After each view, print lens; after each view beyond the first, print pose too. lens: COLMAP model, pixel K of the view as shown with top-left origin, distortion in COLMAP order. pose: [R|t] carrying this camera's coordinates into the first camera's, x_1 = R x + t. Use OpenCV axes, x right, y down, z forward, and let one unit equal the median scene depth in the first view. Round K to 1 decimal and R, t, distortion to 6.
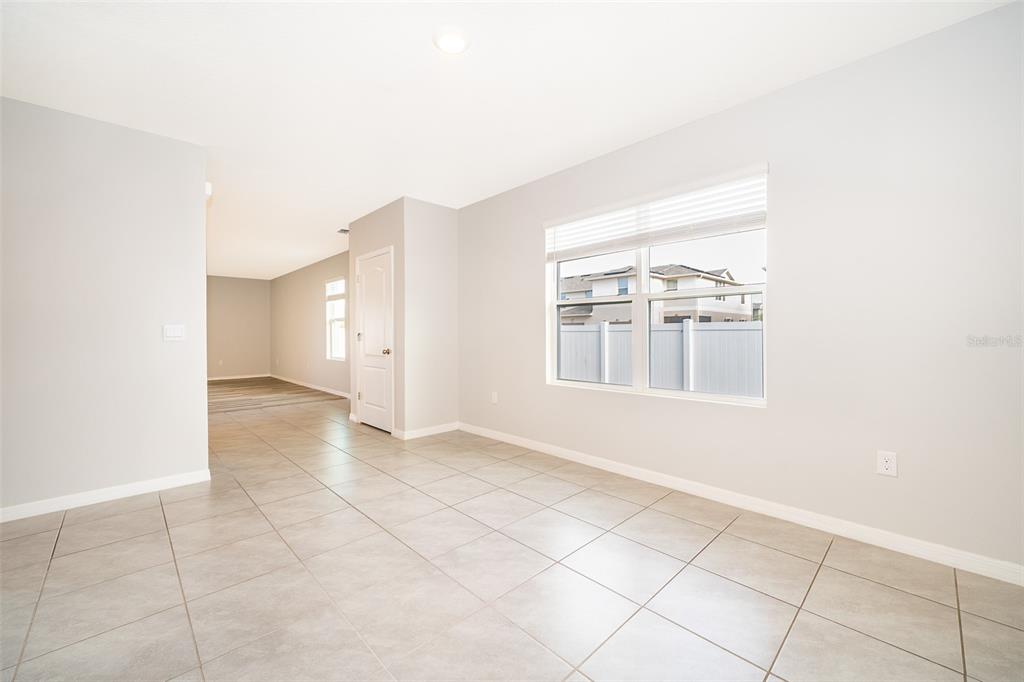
lens RADIAL K [[408.4, 0, 490.1], [0, 408.4, 342.0], [0, 0, 1]] dist [0.000717, 0.000201]
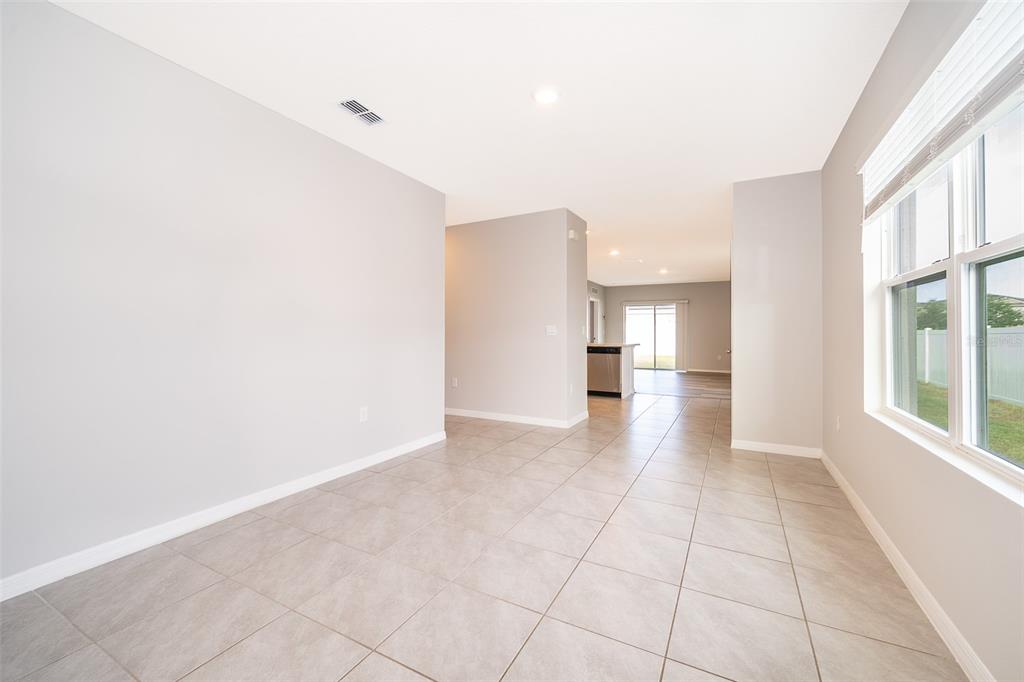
lens RADIAL K [[408.4, 0, 514.7], [0, 408.4, 335.1], [0, 0, 1]] dist [0.000717, 0.000201]
pose [[0.339149, 0.016545, -0.940587, 0.853342], [-0.023636, 0.999680, 0.009061, -0.015439], [0.940436, 0.019159, 0.339432, 0.402793]]
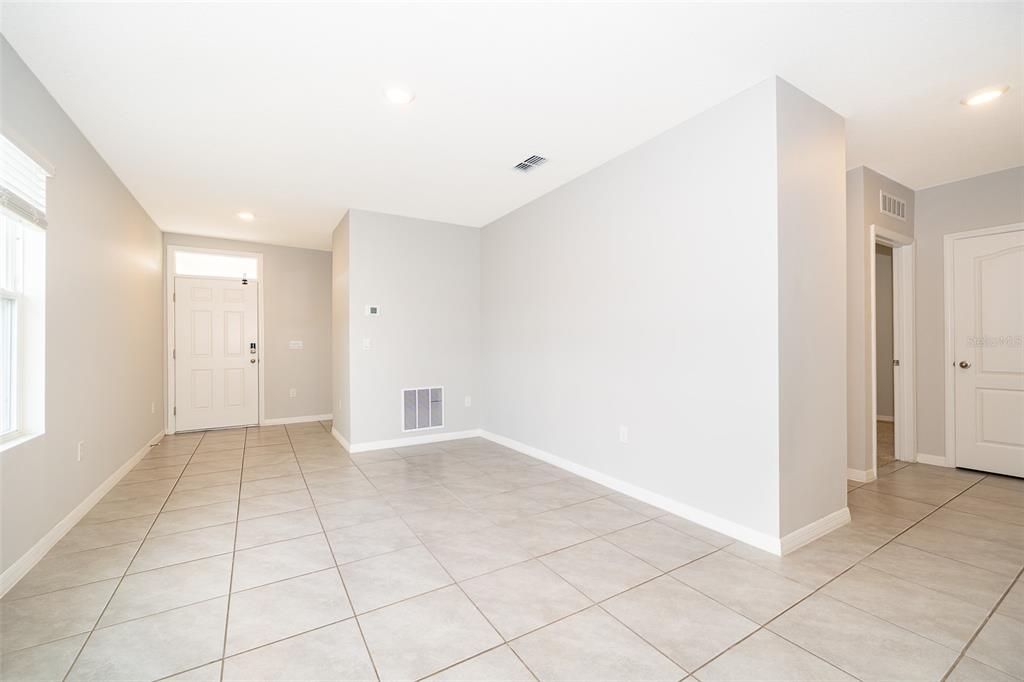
lens RADIAL K [[408.4, 0, 503.3], [0, 408.4, 343.0], [0, 0, 1]] dist [0.000717, 0.000201]
pose [[-0.982919, 0.015752, 0.183362, -0.489784], [0.018621, 0.999730, 0.013935, -0.032550], [-0.183093, 0.017112, -0.982947, 1.716801]]
